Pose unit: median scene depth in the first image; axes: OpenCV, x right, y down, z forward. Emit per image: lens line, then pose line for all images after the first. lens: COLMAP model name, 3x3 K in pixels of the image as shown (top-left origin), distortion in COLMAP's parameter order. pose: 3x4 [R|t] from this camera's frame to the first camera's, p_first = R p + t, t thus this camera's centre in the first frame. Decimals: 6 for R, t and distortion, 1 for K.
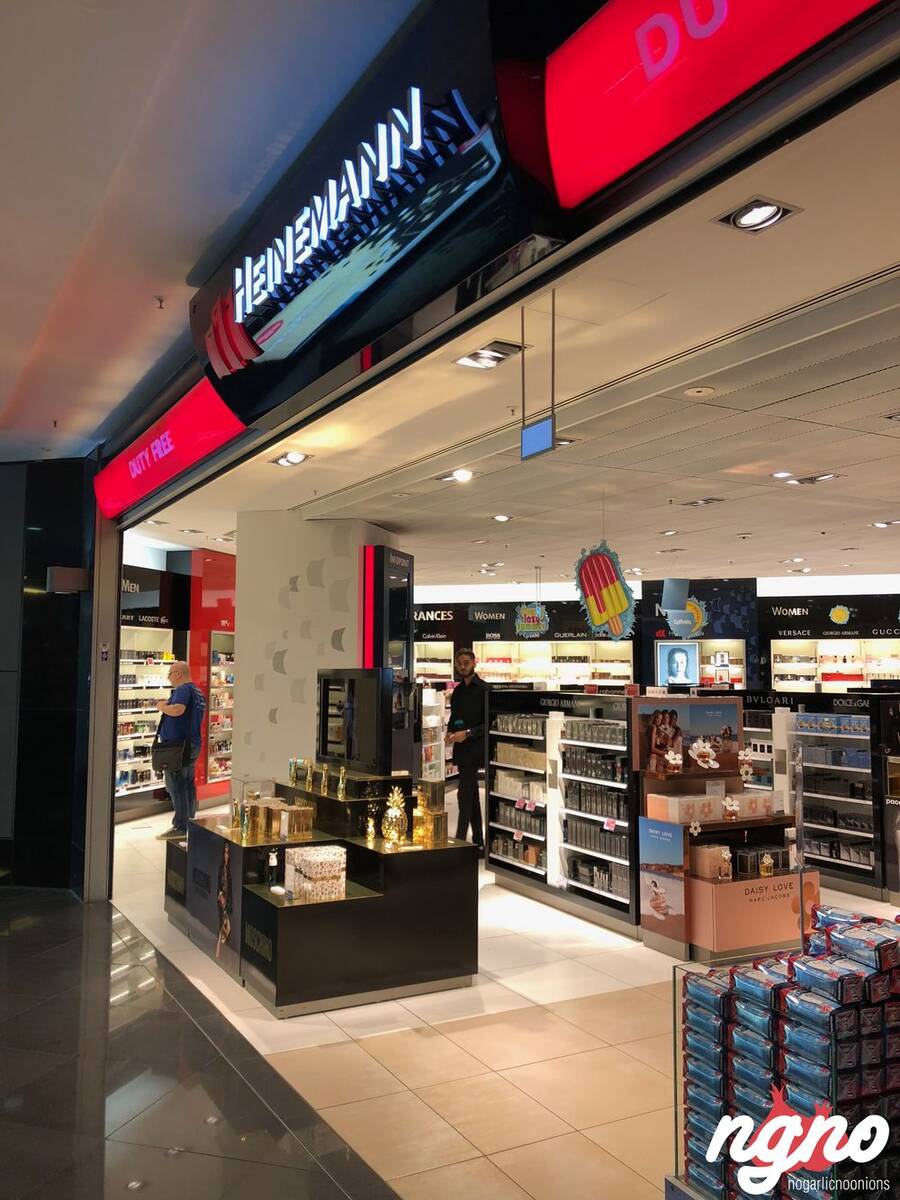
lens RADIAL K [[994.3, 0, 452.8], [0, 994.3, 596.0], [0, 0, 1]] dist [0.048568, -0.017188]
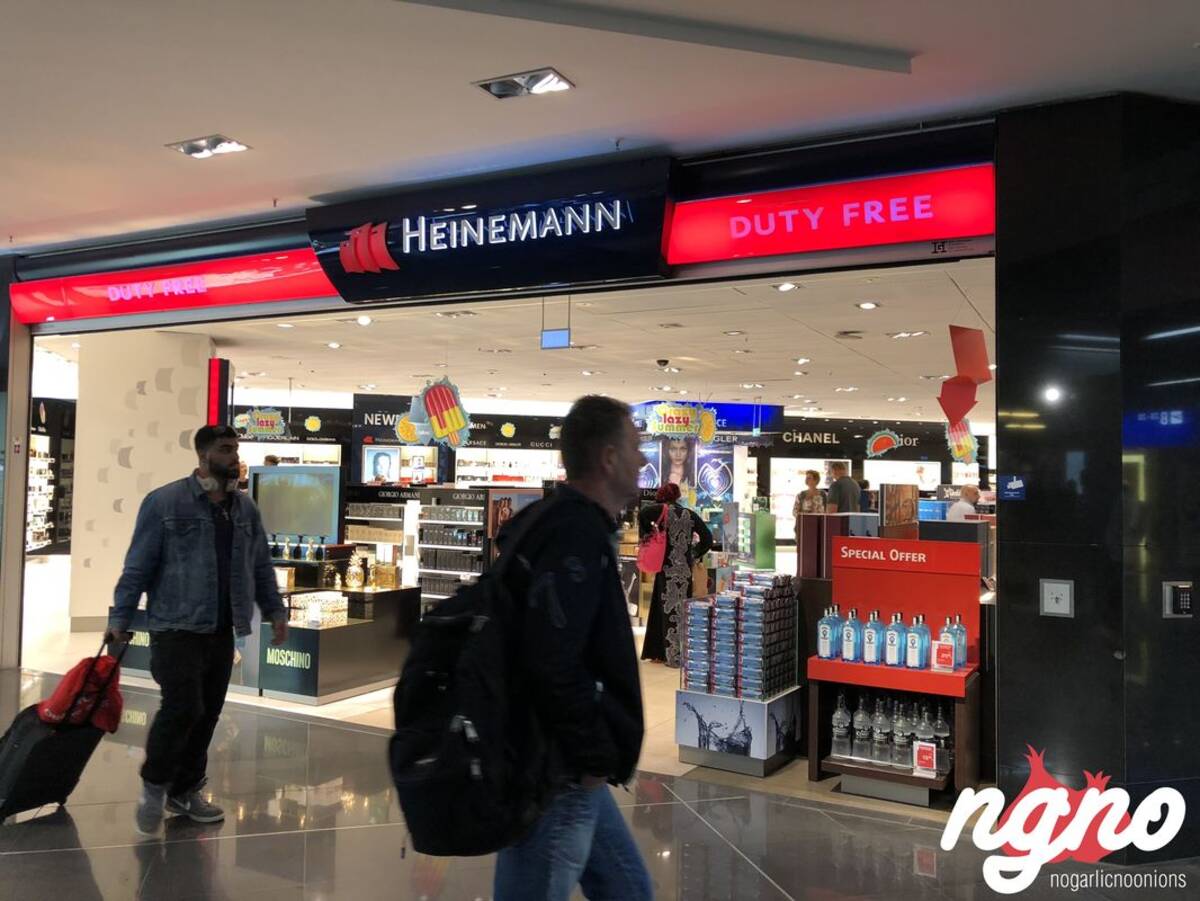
lens RADIAL K [[994.3, 0, 596.4], [0, 994.3, 452.0], [0, 0, 1]] dist [0.048568, -0.017188]
pose [[0.843761, 0.028725, 0.535950, -0.332272], [-0.057860, 0.997616, 0.037621, -0.012269], [-0.533592, -0.062753, 0.843411, -0.224239]]
